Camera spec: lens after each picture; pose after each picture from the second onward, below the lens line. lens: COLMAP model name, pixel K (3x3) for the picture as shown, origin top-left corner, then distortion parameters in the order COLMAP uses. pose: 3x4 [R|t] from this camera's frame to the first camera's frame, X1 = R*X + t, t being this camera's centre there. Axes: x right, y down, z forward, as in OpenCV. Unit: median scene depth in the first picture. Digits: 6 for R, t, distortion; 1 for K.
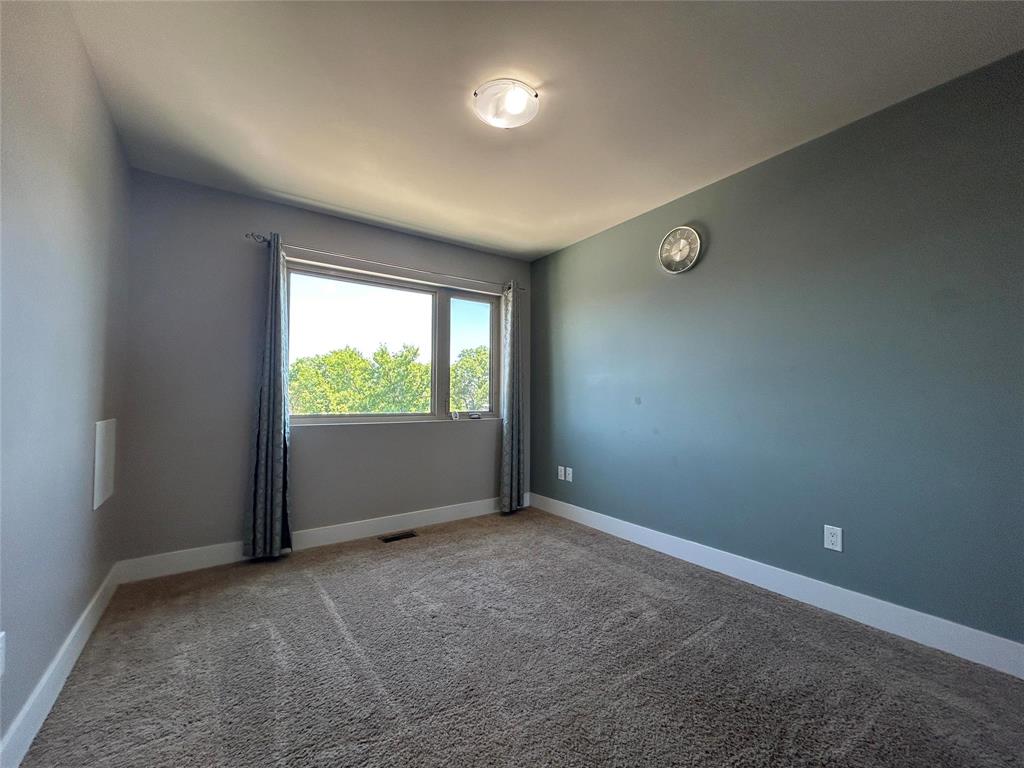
lens RADIAL K [[416.2, 0, 512.0], [0, 416.2, 384.0], [0, 0, 1]] dist [-0.000144, 0.000009]
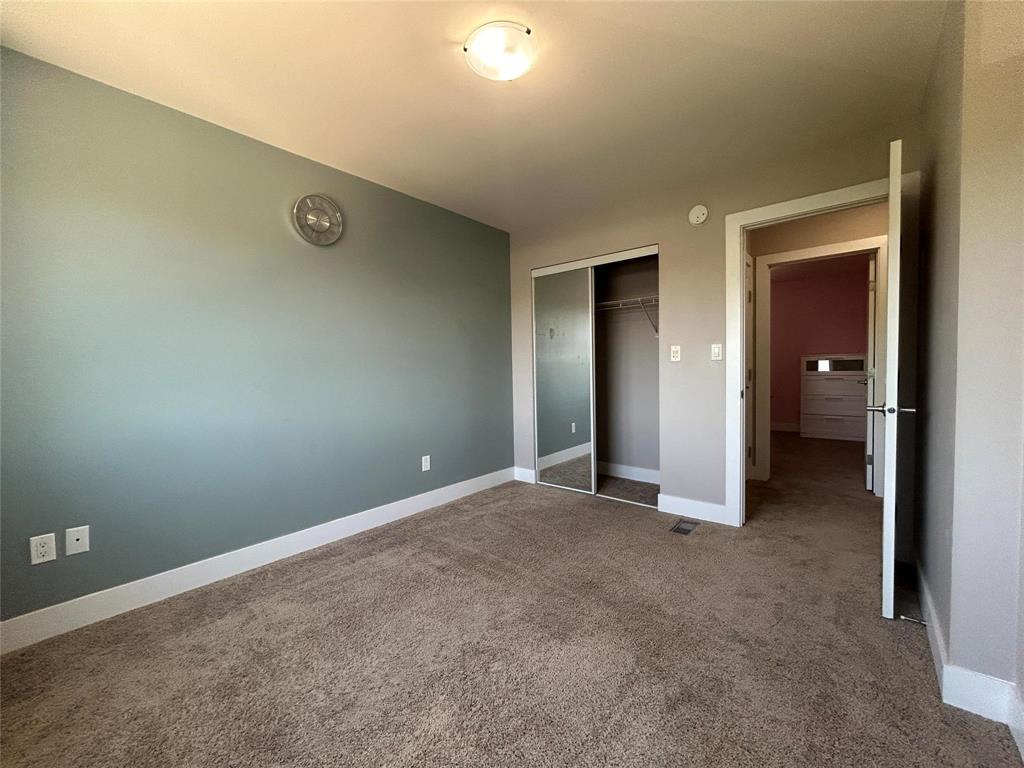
lens RADIAL K [[411.4, 0, 512.0], [0, 411.4, 384.0], [0, 0, 1]] dist [0.000154, 0.000194]
pose [[-0.250329, -0.036084, 0.967488, -0.582341], [-0.009290, 0.999349, 0.034869, 0.010083], [-0.968116, -0.000259, -0.250501, 0.779196]]
